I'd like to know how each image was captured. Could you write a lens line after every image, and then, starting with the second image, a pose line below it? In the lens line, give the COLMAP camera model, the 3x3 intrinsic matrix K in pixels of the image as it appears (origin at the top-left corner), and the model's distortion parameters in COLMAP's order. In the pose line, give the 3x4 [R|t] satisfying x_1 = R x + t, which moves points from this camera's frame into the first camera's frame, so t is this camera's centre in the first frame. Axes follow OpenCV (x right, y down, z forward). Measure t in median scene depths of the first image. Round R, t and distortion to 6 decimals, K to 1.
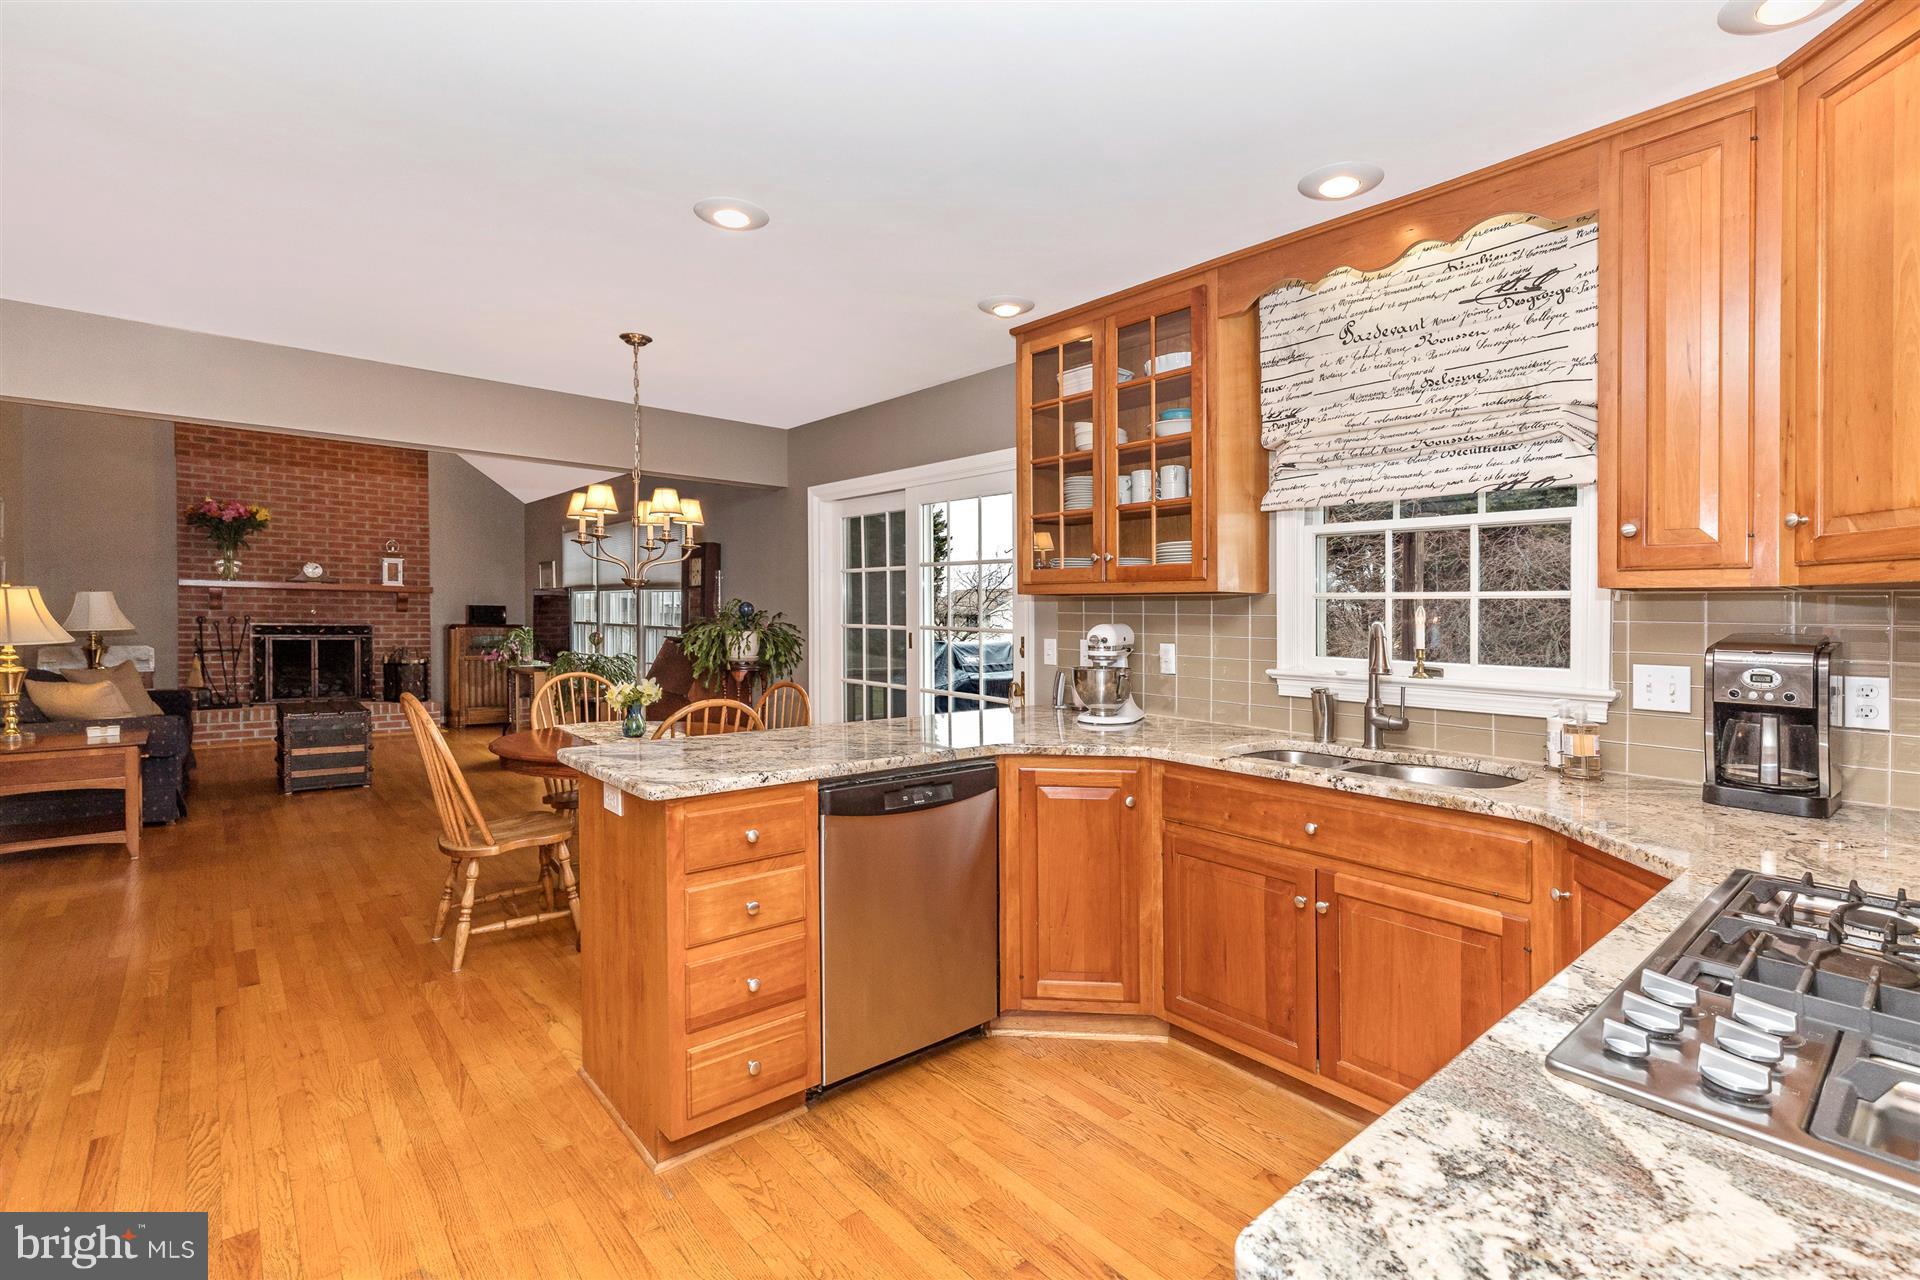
lens RADIAL K [[840.0, 0, 960.4], [0, 840.0, 627.7], [0, 0, 1]] dist [0.001192, 0.000423]
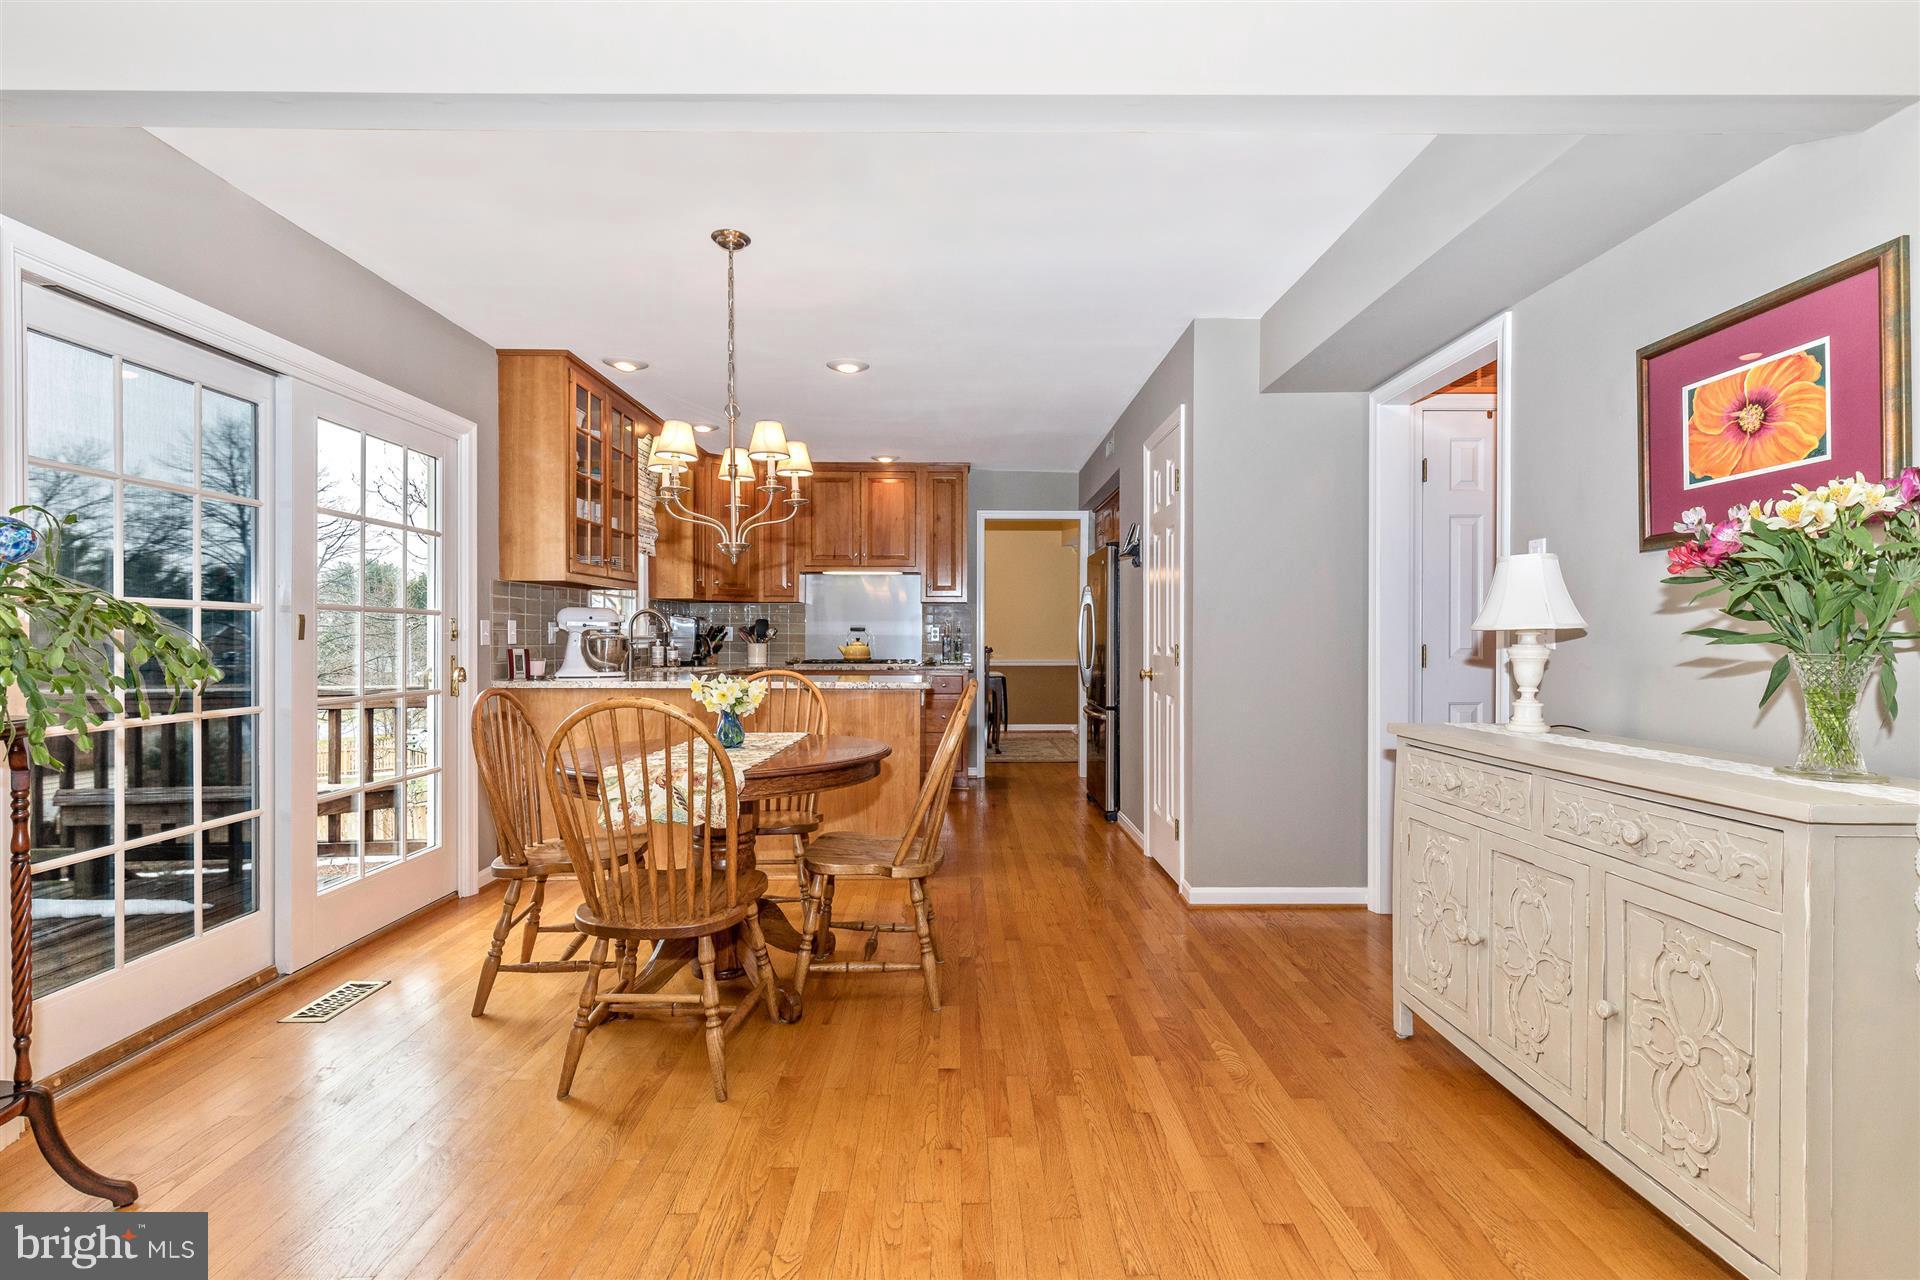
lens RADIAL K [[840.0, 0, 960.4], [0, 840.0, 627.7], [0, 0, 1]] dist [0.001192, 0.000423]
pose [[-0.745129, -0.001709, 0.666919, -1.540392], [0.007648, 0.999909, 0.011107, 0.023762], [-0.666877, 0.013377, -0.745048, 2.079207]]
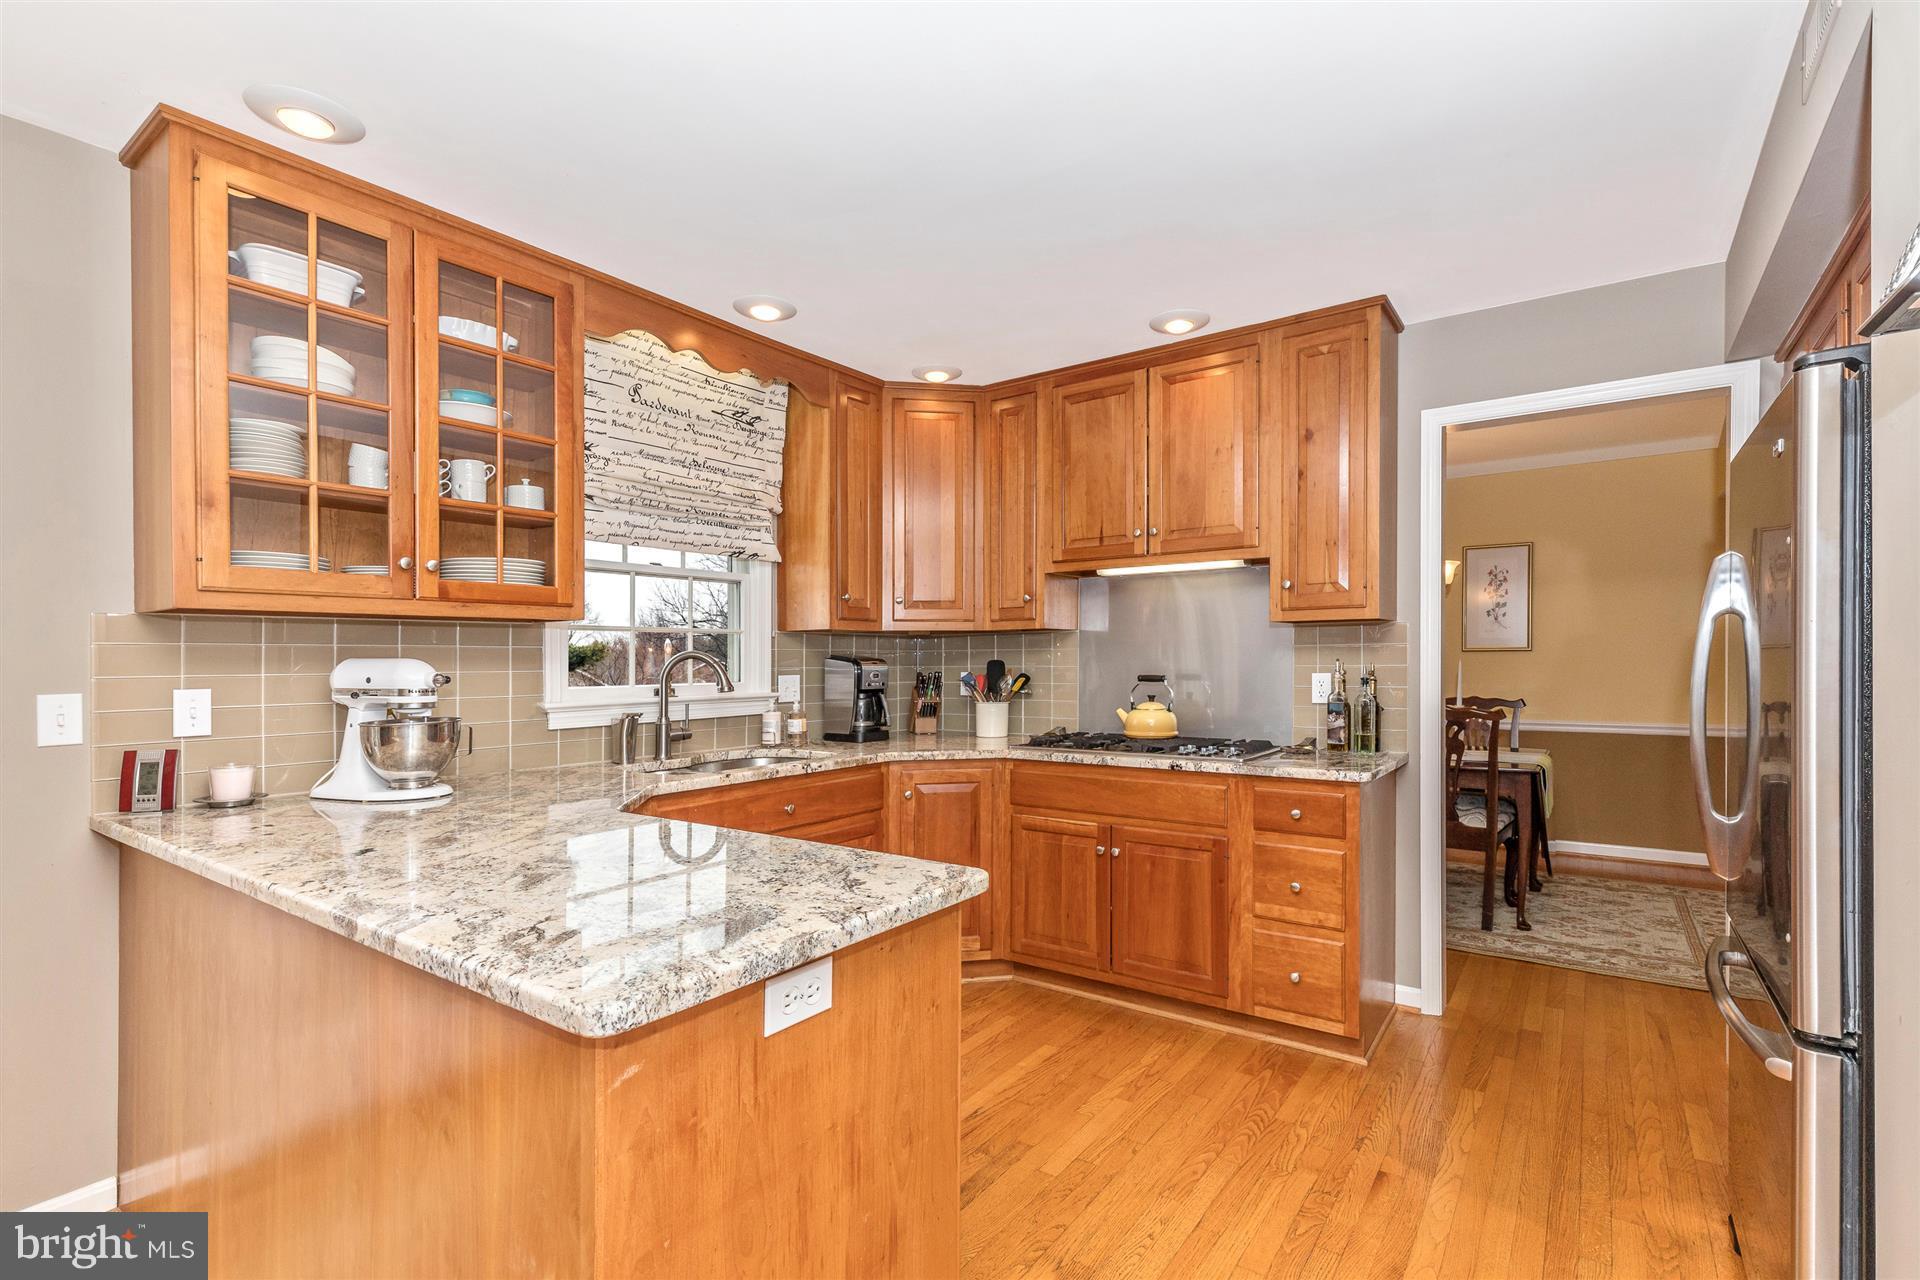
lens RADIAL K [[872.9, 0, 965.6], [0, 872.9, 670.5], [0, 0, 1]] dist [0.005086, 0.000026]
pose [[-0.217550, -0.023357, 0.975770, -0.823303], [0.022265, 0.999335, 0.028885, -0.006339], [-0.975795, 0.028009, -0.216885, 0.886587]]
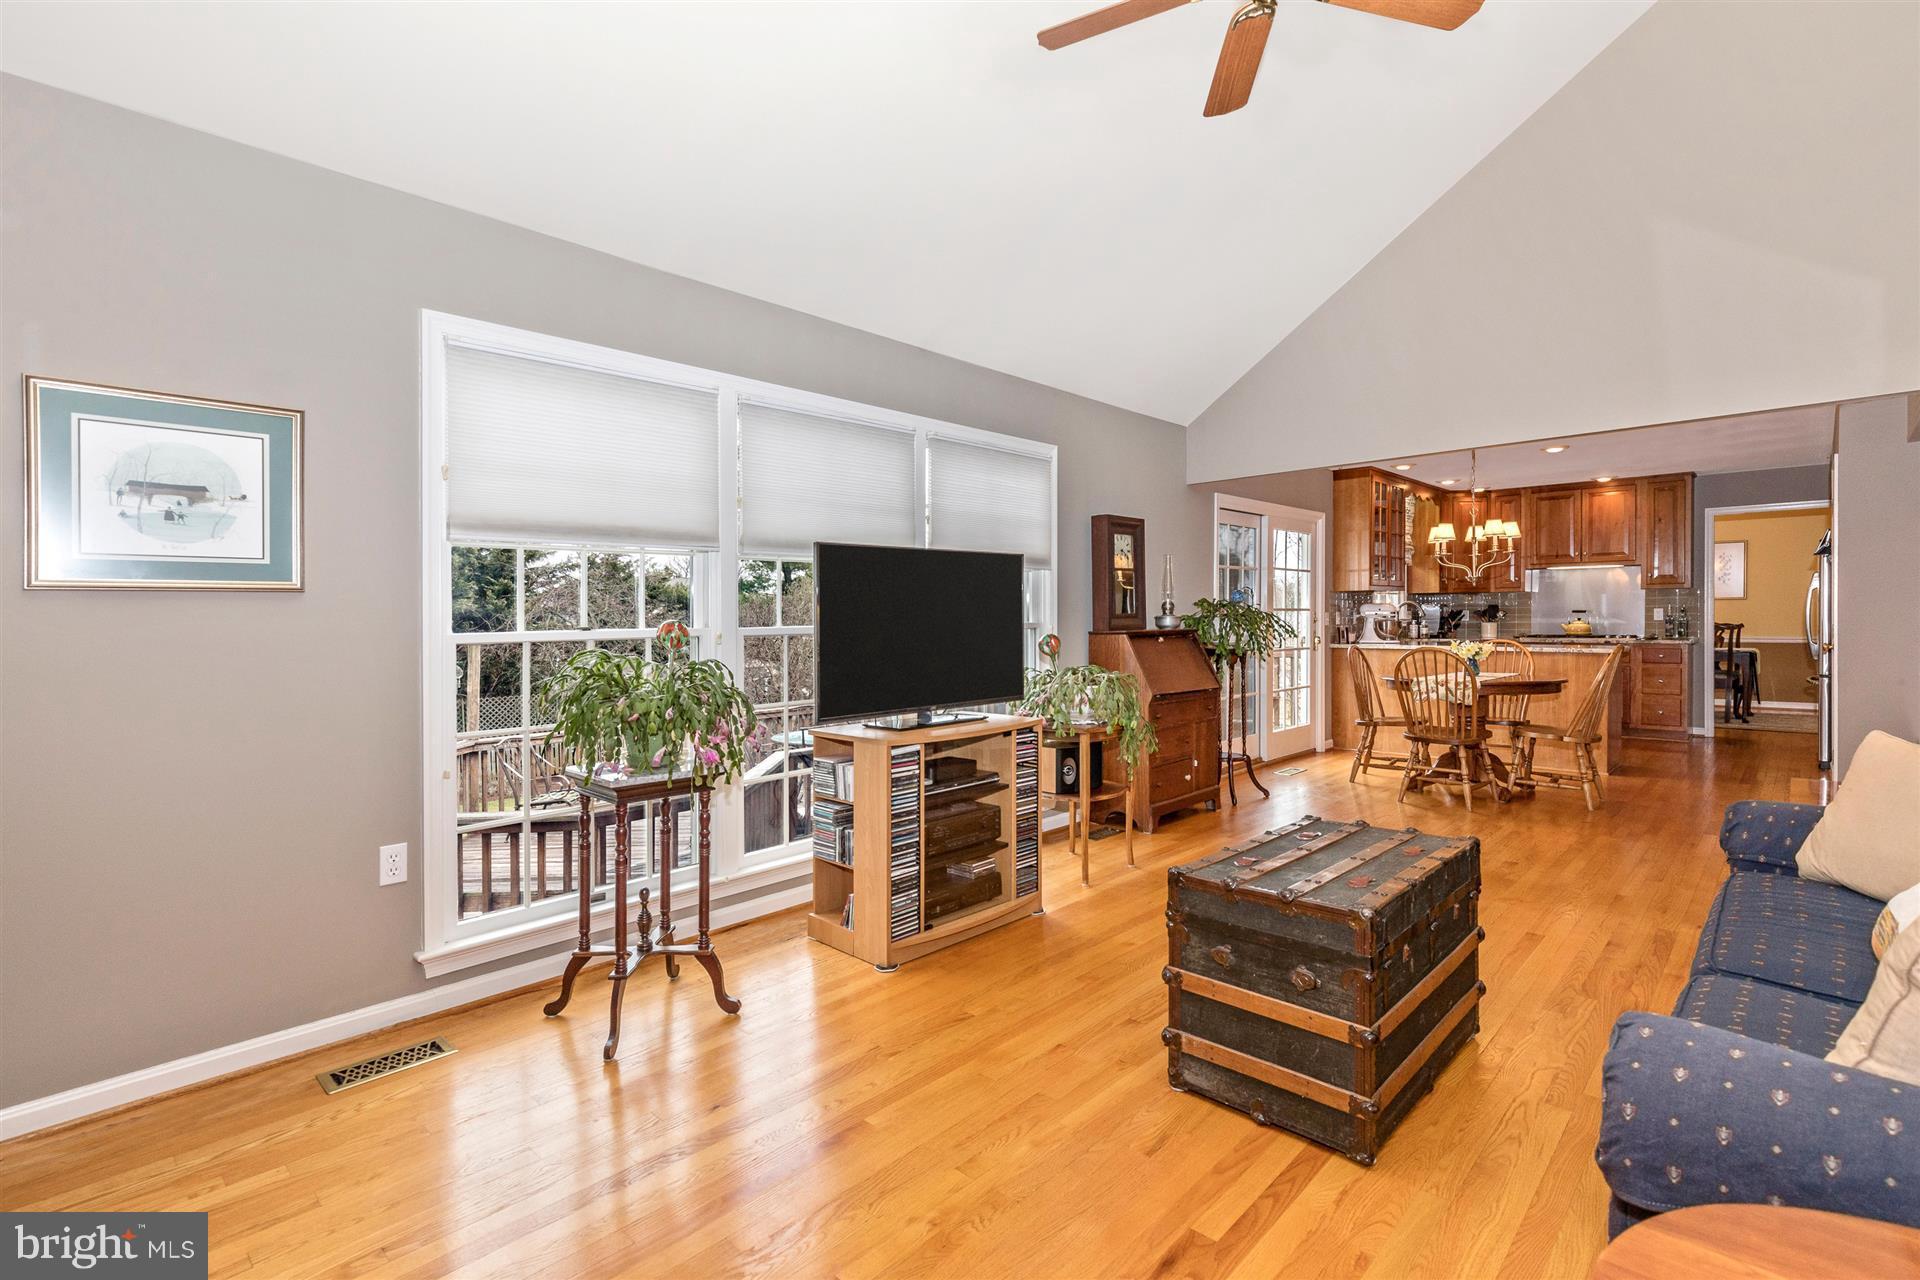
lens RADIAL K [[840.0, 0, 960.4], [0, 840.0, 627.7], [0, 0, 1]] dist [0.001192, 0.000423]
pose [[-0.041150, -0.025695, 0.998823, -2.856220], [0.029912, 0.999190, 0.026936, -0.047622], [-0.998705, 0.030985, -0.040348, 2.978048]]
